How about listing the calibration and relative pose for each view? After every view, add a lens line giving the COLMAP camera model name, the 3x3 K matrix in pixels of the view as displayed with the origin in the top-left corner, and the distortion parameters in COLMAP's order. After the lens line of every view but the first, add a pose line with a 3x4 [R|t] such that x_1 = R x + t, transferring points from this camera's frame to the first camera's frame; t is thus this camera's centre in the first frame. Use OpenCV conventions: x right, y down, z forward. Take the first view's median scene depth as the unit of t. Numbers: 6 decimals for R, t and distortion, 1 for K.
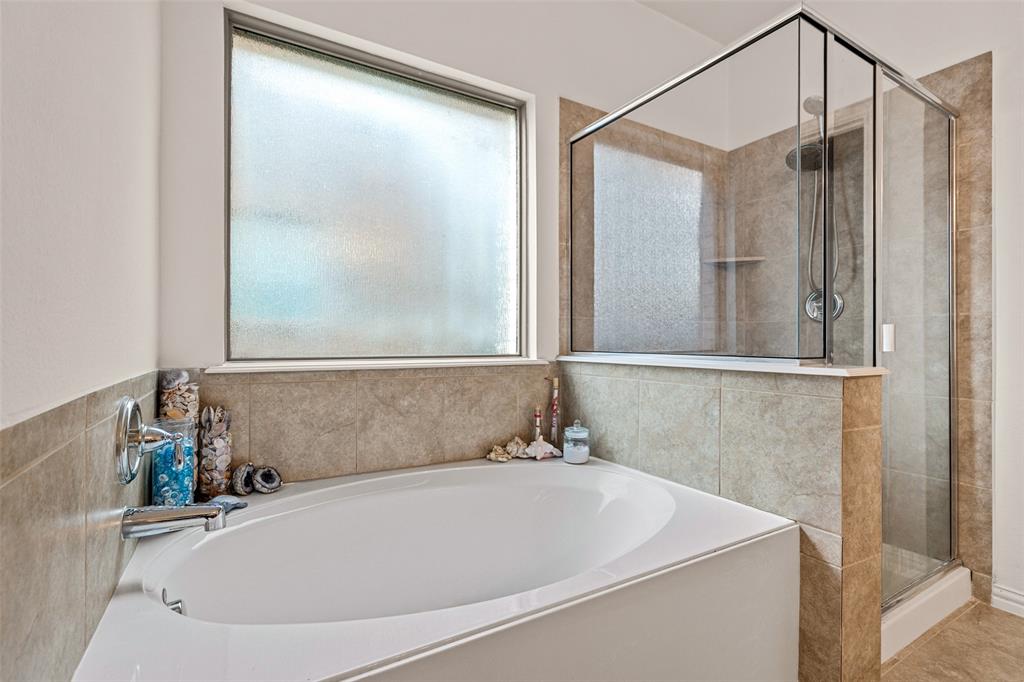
lens RADIAL K [[462.6, 0, 512.3], [0, 462.6, 342.3], [0, 0, 1]] dist [-0.003264, 0.002290]
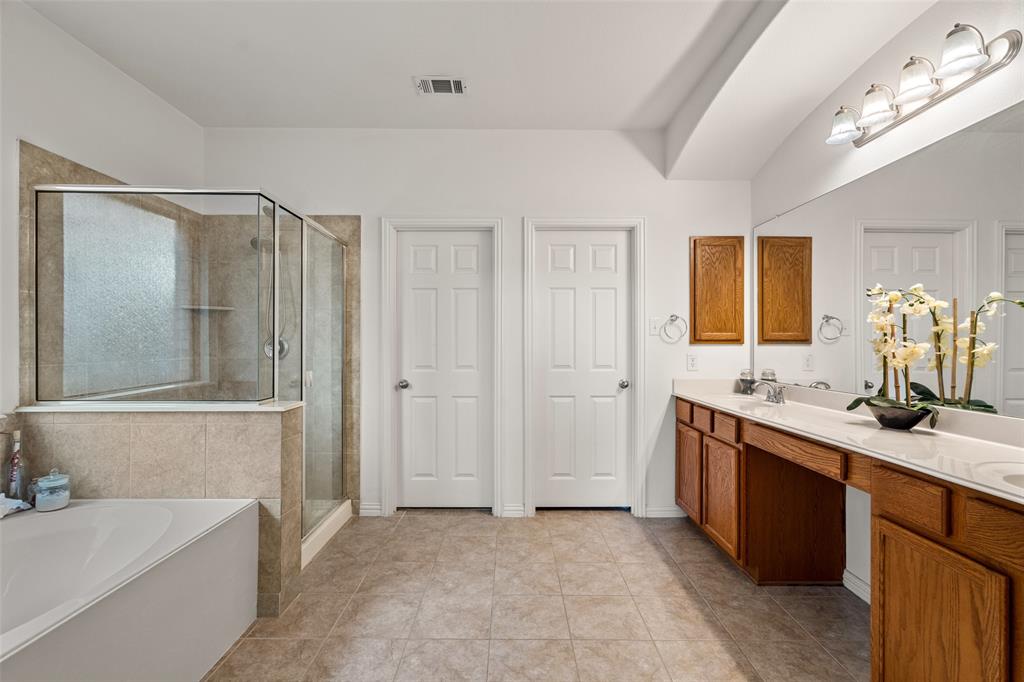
lens RADIAL K [[462.6, 0, 512.2], [0, 462.6, 342.7], [0, 0, 1]] dist [-0.003264, 0.002290]
pose [[0.495561, -0.001129, 0.868572, -0.258471], [-0.004339, 0.999983, 0.003775, -0.128485], [-0.868562, -0.005639, 0.495548, -0.428193]]
